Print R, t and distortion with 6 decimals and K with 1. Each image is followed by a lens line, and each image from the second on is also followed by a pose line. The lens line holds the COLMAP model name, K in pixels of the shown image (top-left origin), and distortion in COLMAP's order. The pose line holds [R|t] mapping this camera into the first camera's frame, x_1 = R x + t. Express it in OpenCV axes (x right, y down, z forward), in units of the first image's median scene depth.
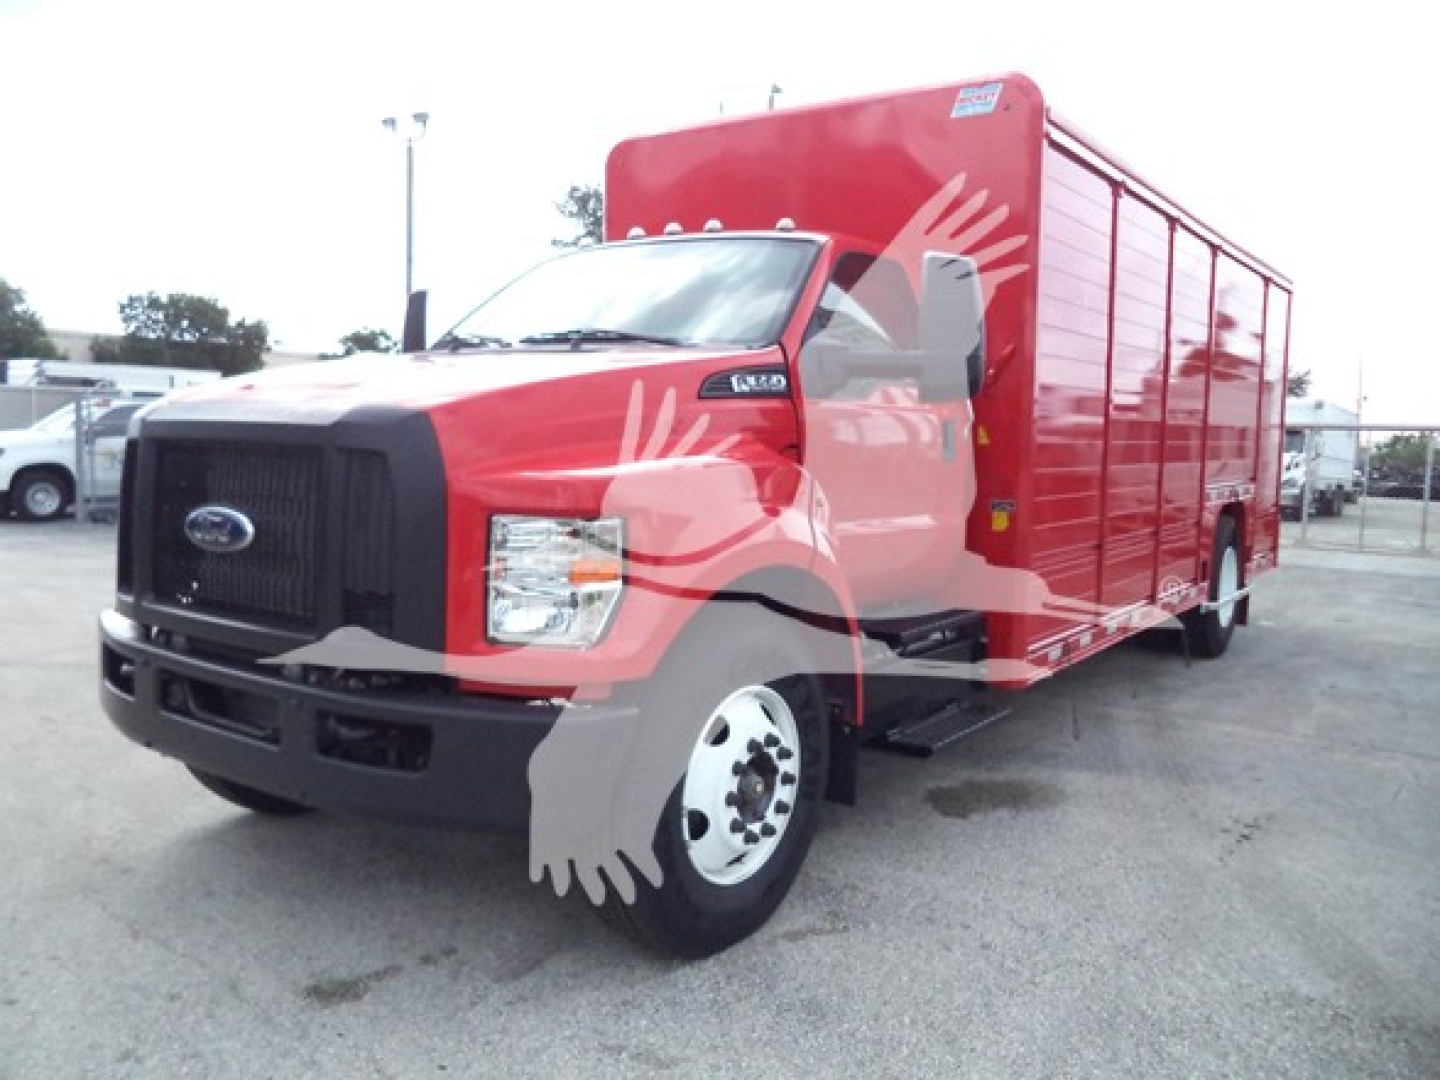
lens RADIAL K [[1156.6, 0, 720.0], [0, 1156.6, 540.0], [0, 0, 1]] dist [-0.003418, -0.004785]
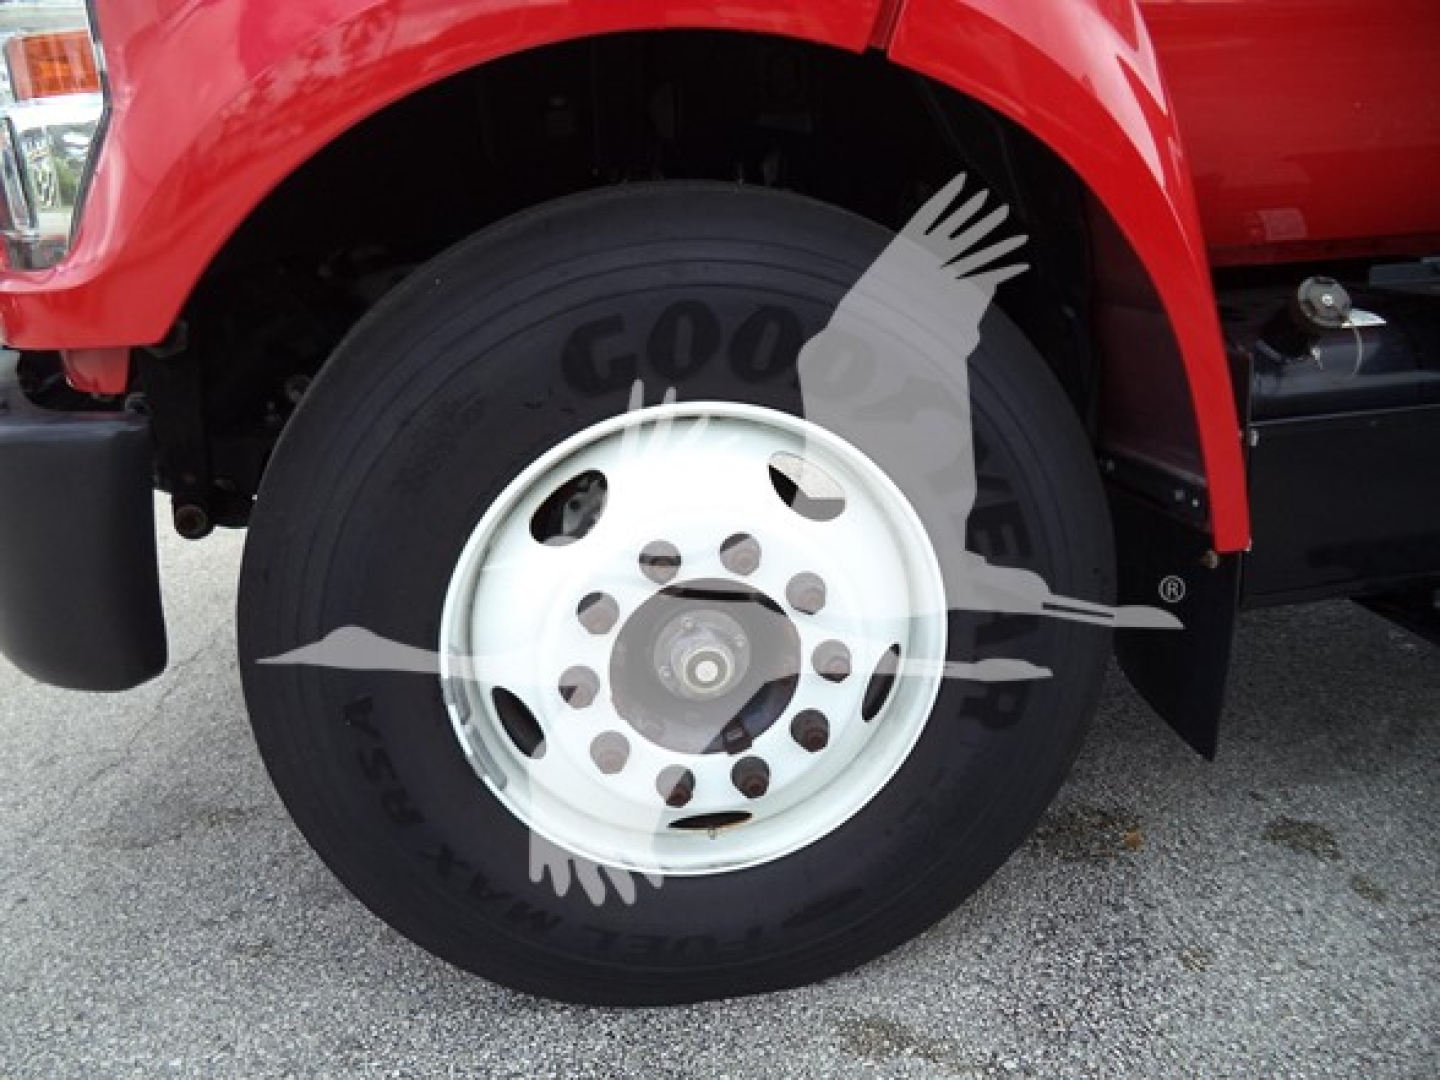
lens RADIAL K [[1173.4, 0, 720.0], [0, 1173.4, 540.0], [0, 0, 1]] dist [-0.023645, -0.003858]
pose [[0.698234, 0.152542, -0.699428, 0.292522], [0.015933, 0.973480, 0.228217, 0.082421], [0.715692, -0.170493, 0.677287, 0.732850]]
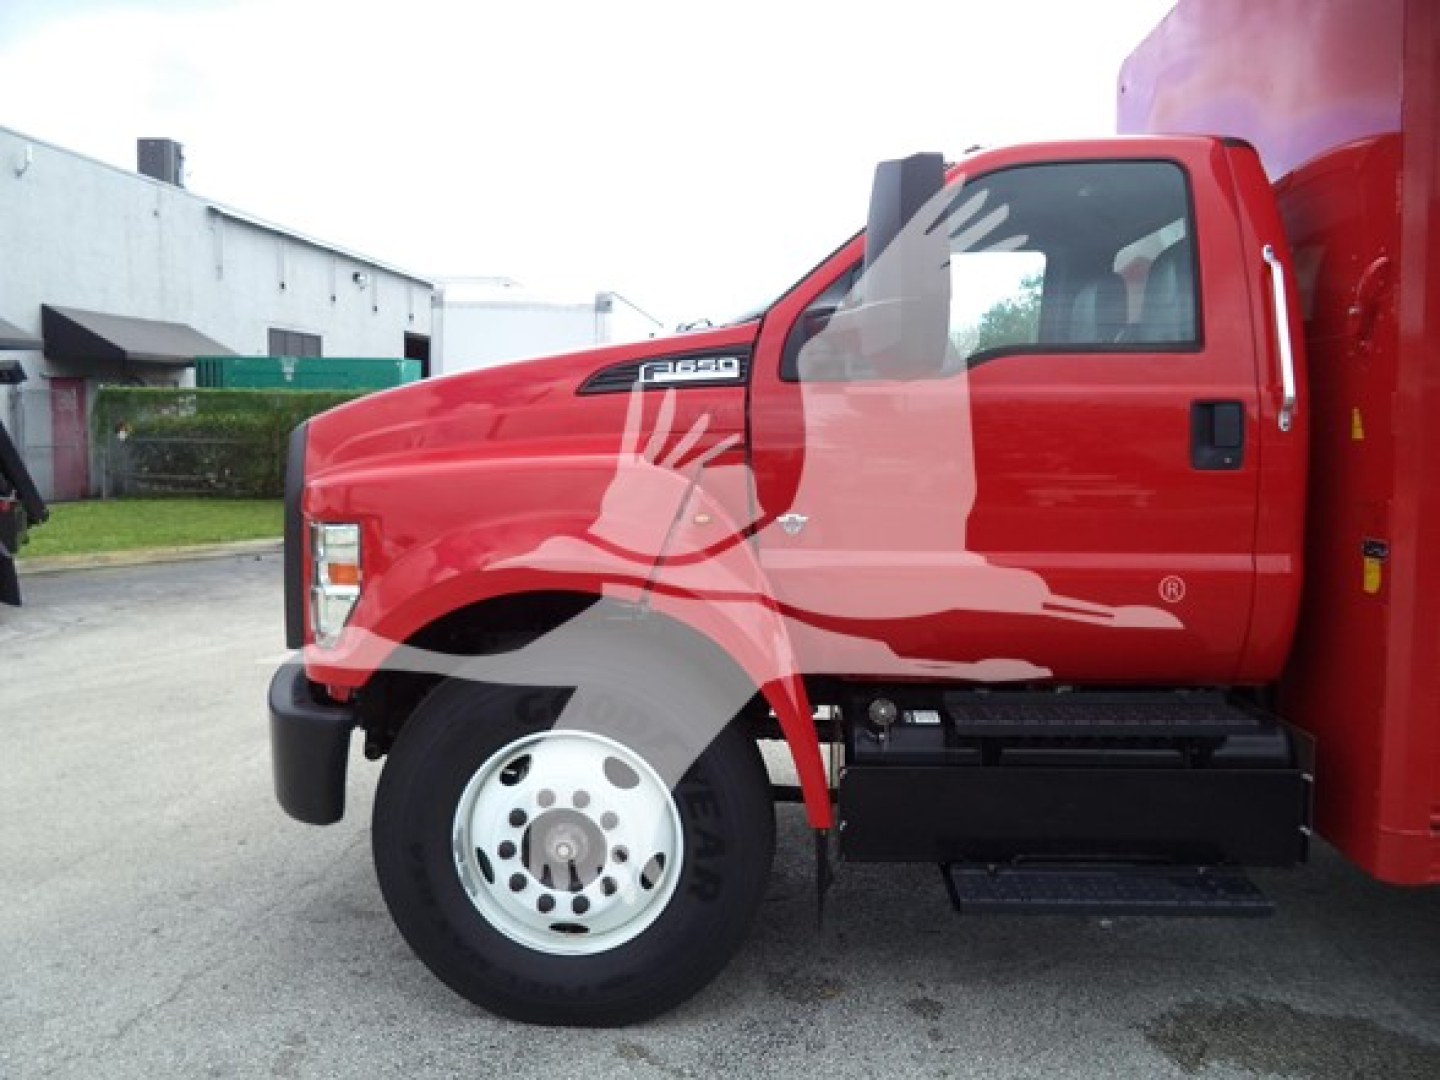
lens RADIAL K [[1183.4, 0, 720.0], [0, 1183.4, 540.0], [0, 0, 1]] dist [-0.014546, -0.016746]
pose [[0.538488, 0.055038, -0.840834, 0.793248], [-0.060489, 0.997815, 0.026574, -0.042452], [0.840459, 0.036552, 0.540641, 0.605876]]
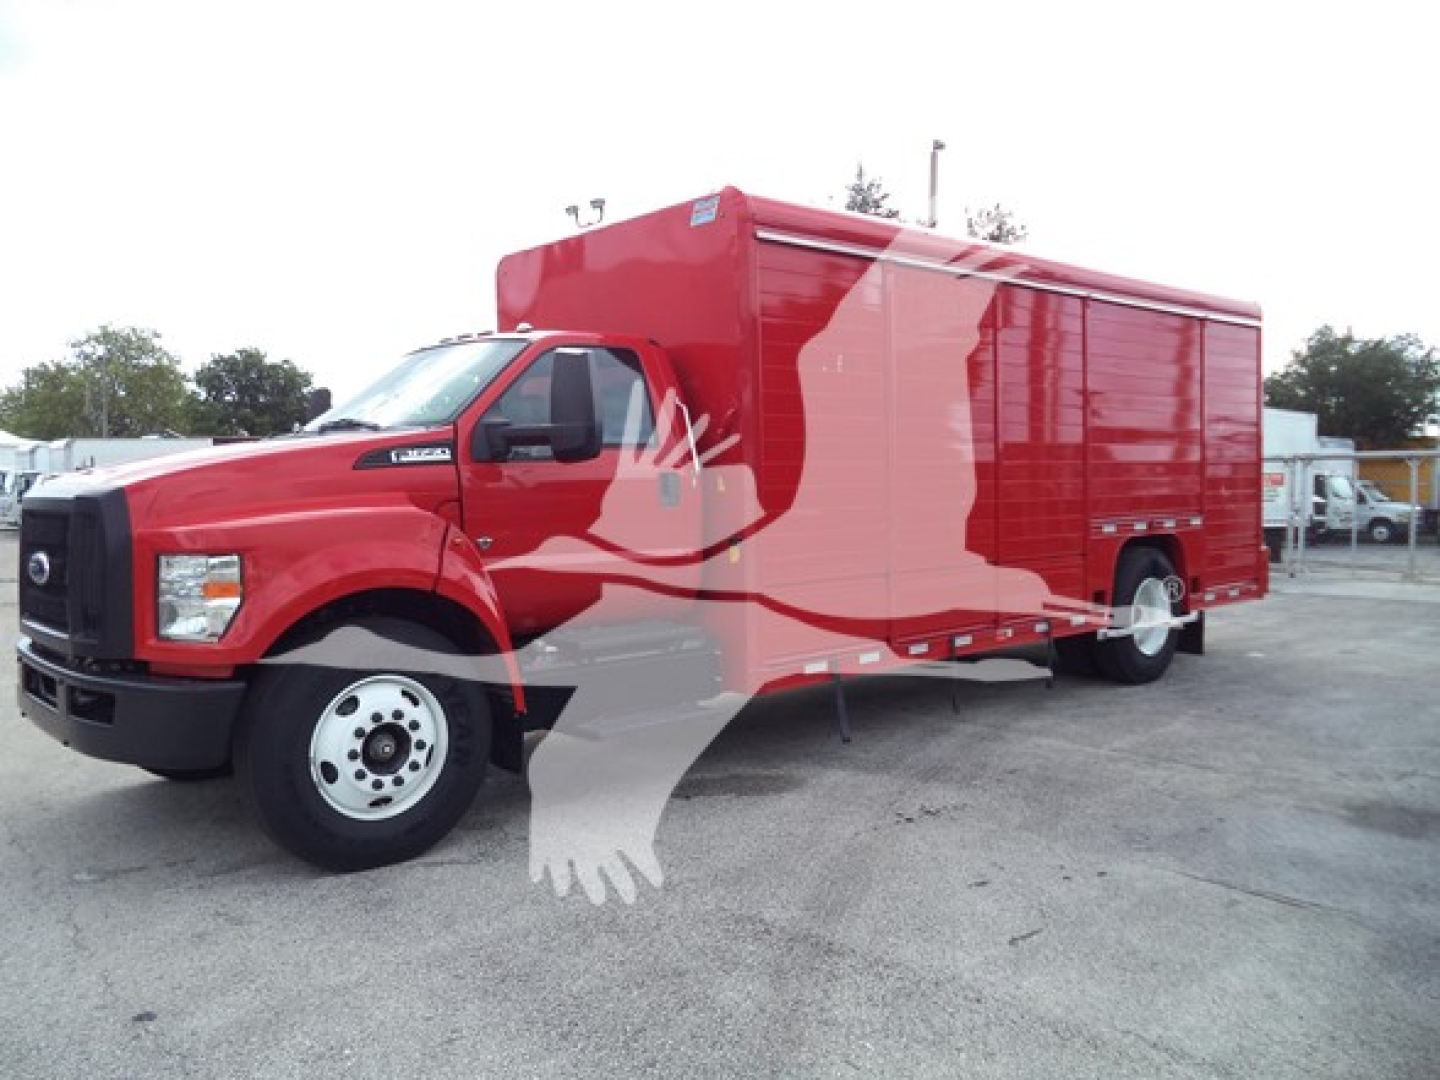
lens RADIAL K [[1164.1, 0, 720.0], [0, 1164.1, 540.0], [0, 0, 1]] dist [-0.008627, -0.005195]
pose [[0.973841, -0.025545, -0.225790, 0.720411], [0.015751, 0.998859, -0.045076, 0.033373], [0.226684, 0.040340, 0.973133, -0.259685]]
